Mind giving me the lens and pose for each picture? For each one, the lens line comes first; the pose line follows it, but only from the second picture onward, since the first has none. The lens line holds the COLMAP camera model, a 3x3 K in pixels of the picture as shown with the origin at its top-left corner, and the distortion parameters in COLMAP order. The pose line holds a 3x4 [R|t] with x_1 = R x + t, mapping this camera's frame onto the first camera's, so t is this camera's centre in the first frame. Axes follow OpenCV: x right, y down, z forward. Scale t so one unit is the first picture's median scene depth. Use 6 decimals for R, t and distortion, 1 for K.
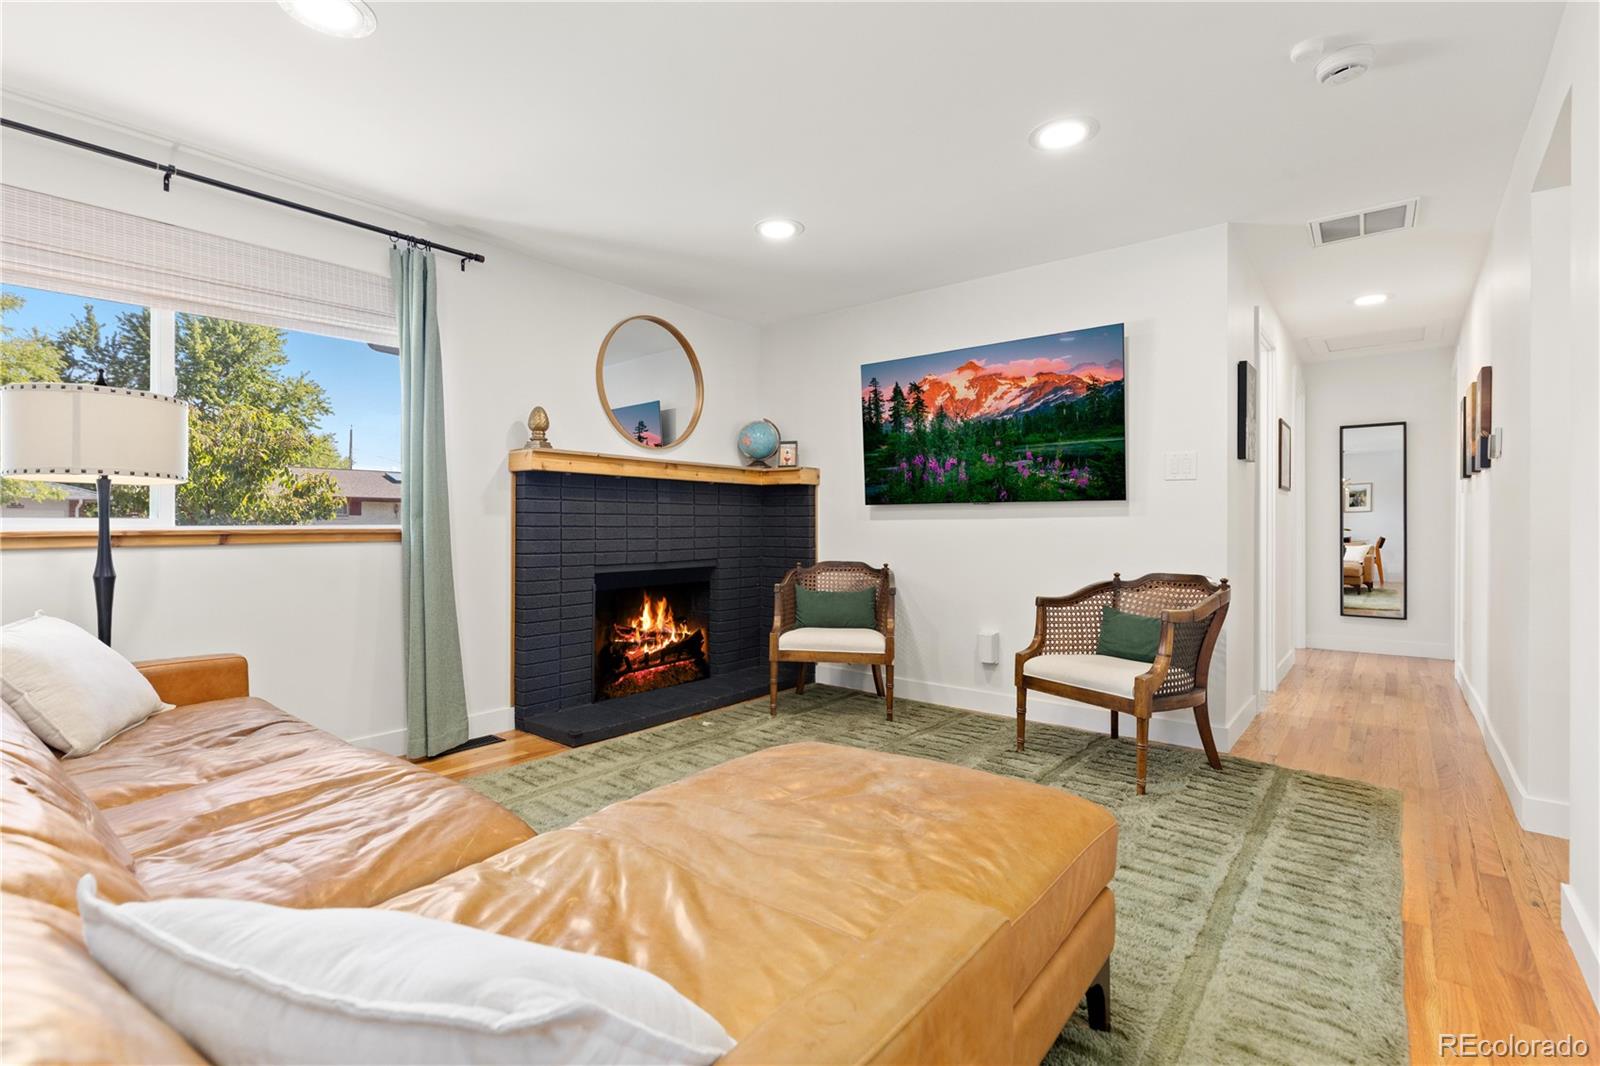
lens RADIAL K [[728.9, 0, 799.9], [0, 728.9, 516.9], [0, 0, 1]] dist [0.006034, 0.000044]
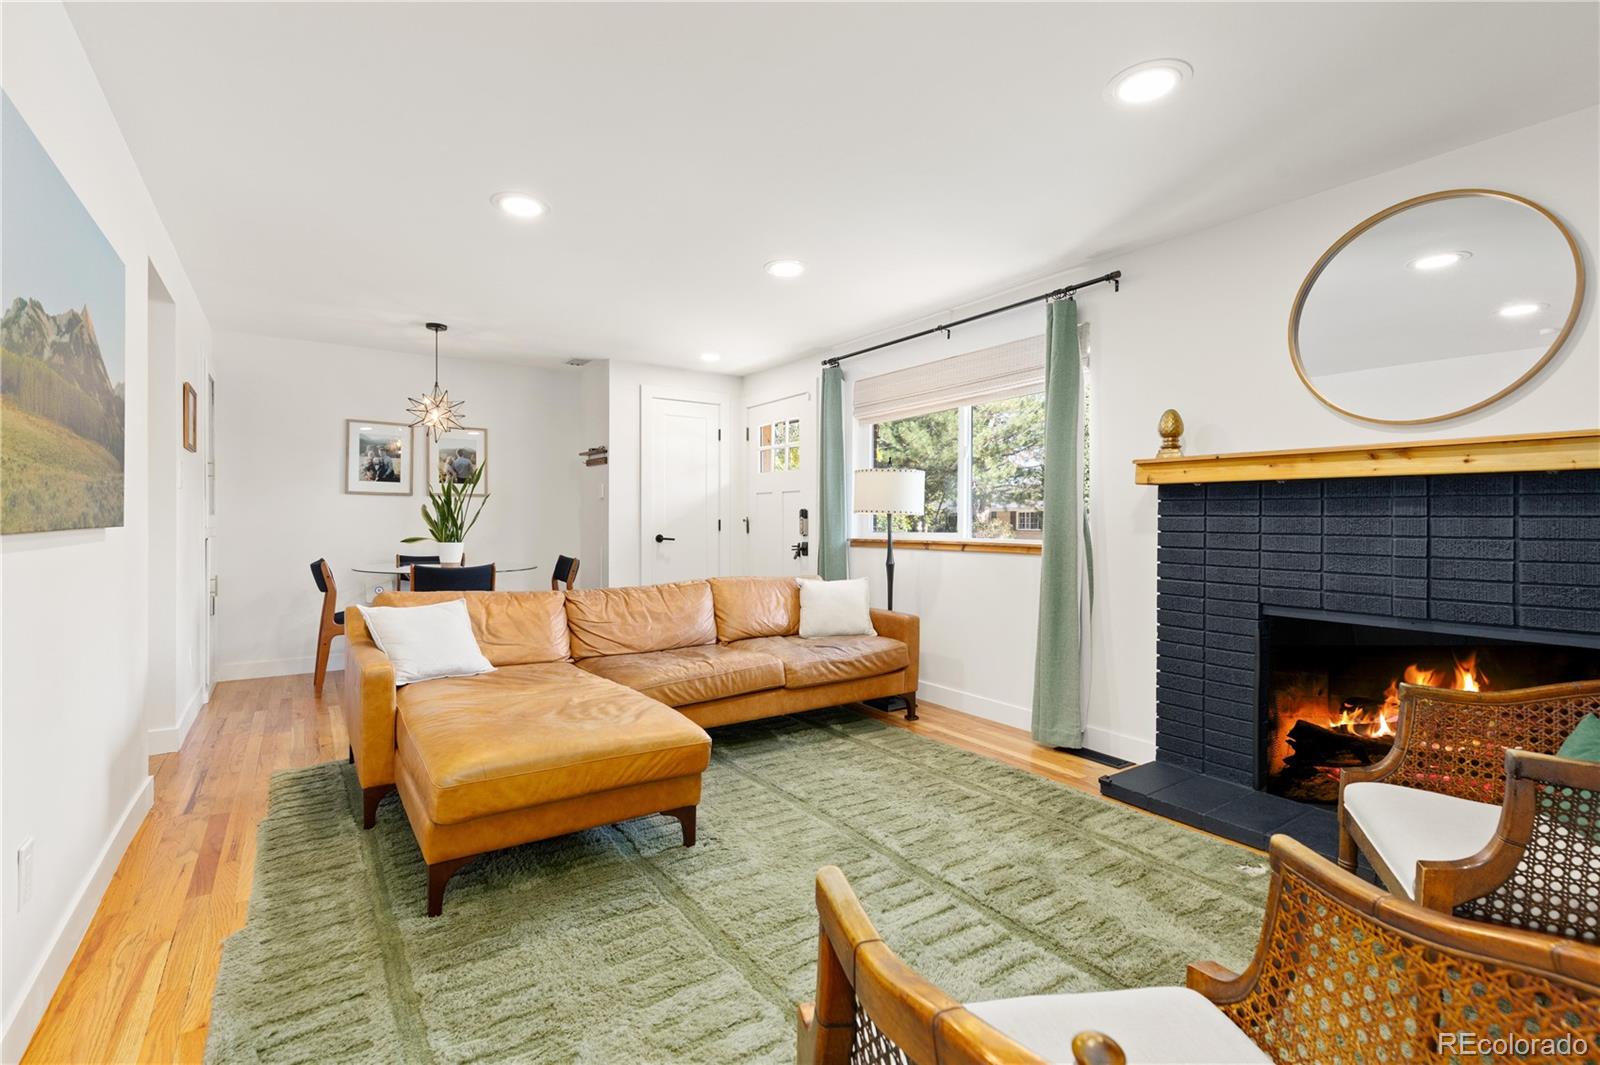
lens RADIAL K [[728.9, 0, 790.6], [0, 728.9, 533.8], [0, 0, 1]] dist [0.006034, 0.000044]
pose [[-0.281402, 0.010422, -0.959533, 0.607000], [-0.006598, 0.999896, 0.012796, -0.011286], [0.959567, 0.009932, -0.281304, 0.808656]]
